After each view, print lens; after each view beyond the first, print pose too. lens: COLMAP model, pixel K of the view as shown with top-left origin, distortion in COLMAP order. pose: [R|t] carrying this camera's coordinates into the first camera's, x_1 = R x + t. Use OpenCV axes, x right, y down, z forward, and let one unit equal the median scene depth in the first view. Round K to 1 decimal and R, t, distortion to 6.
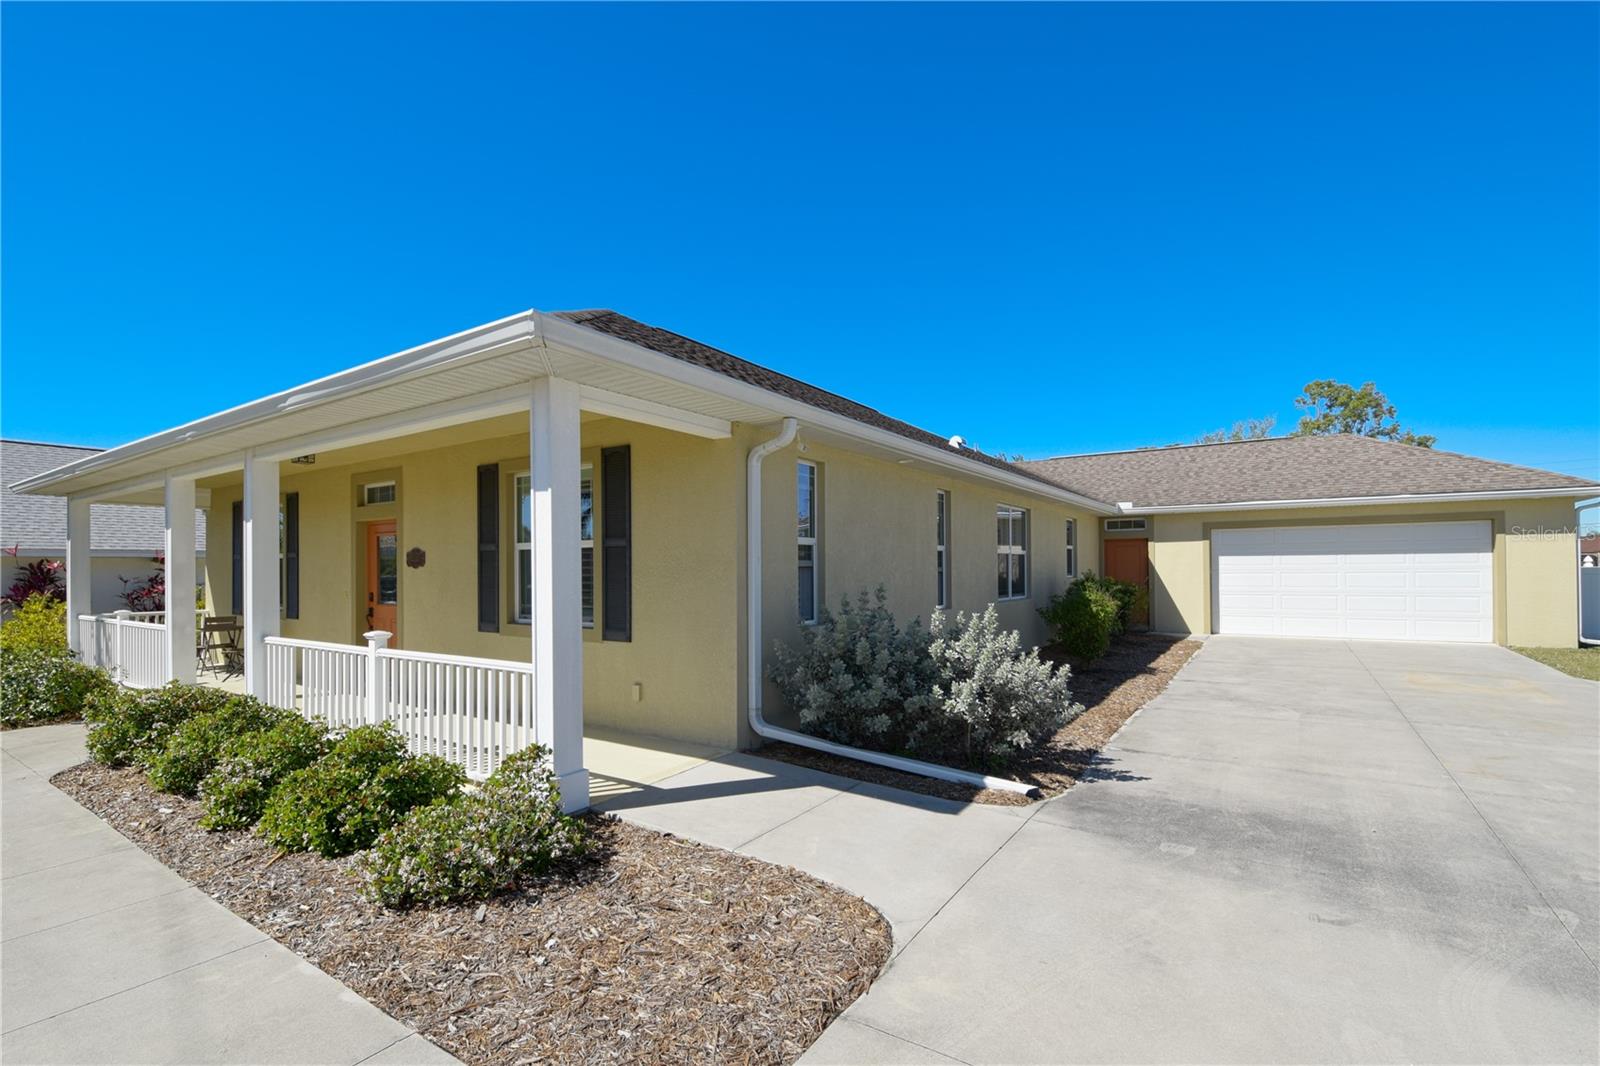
lens RADIAL K [[700.7, 0, 813.8], [0, 700.7, 540.8], [0, 0, 1]] dist [0.025156, -0.030169]
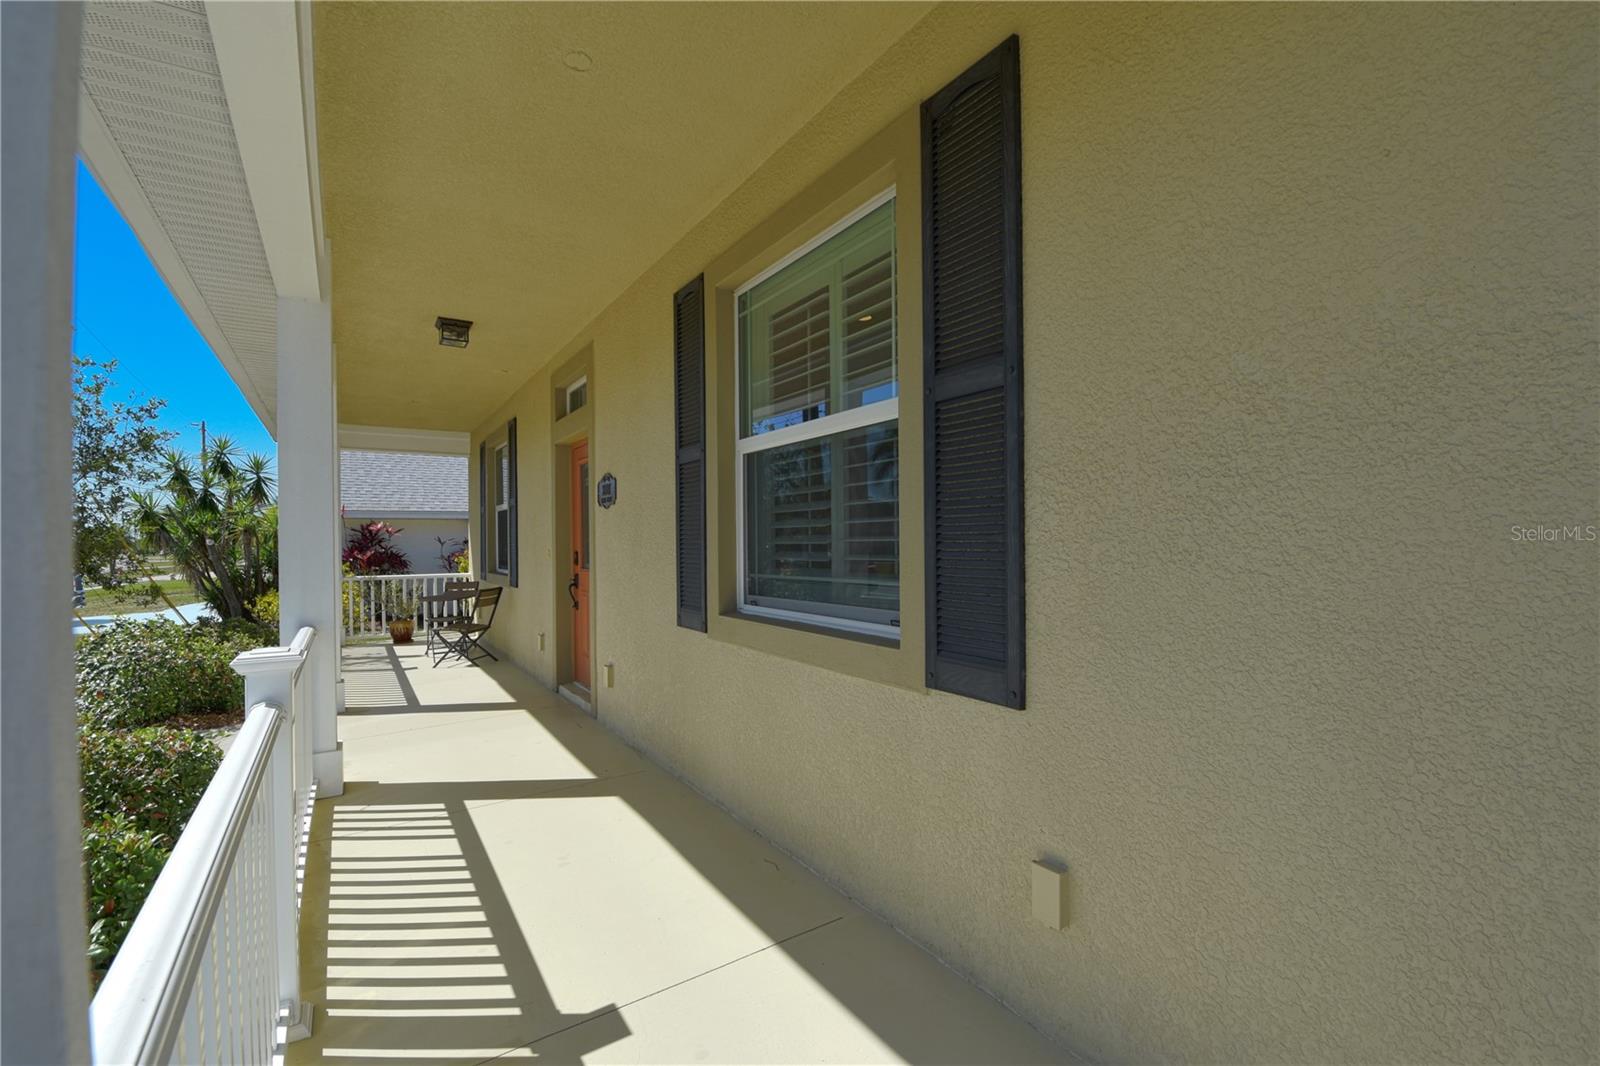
lens RADIAL K [[700.7, 0, 813.8], [0, 700.7, 540.8], [0, 0, 1]] dist [0.025156, -0.030169]
pose [[0.910602, 0.004026, -0.413264, -0.189632], [0.009654, 0.999472, 0.031010, 0.055559], [0.413171, -0.032228, 0.910083, 0.604589]]
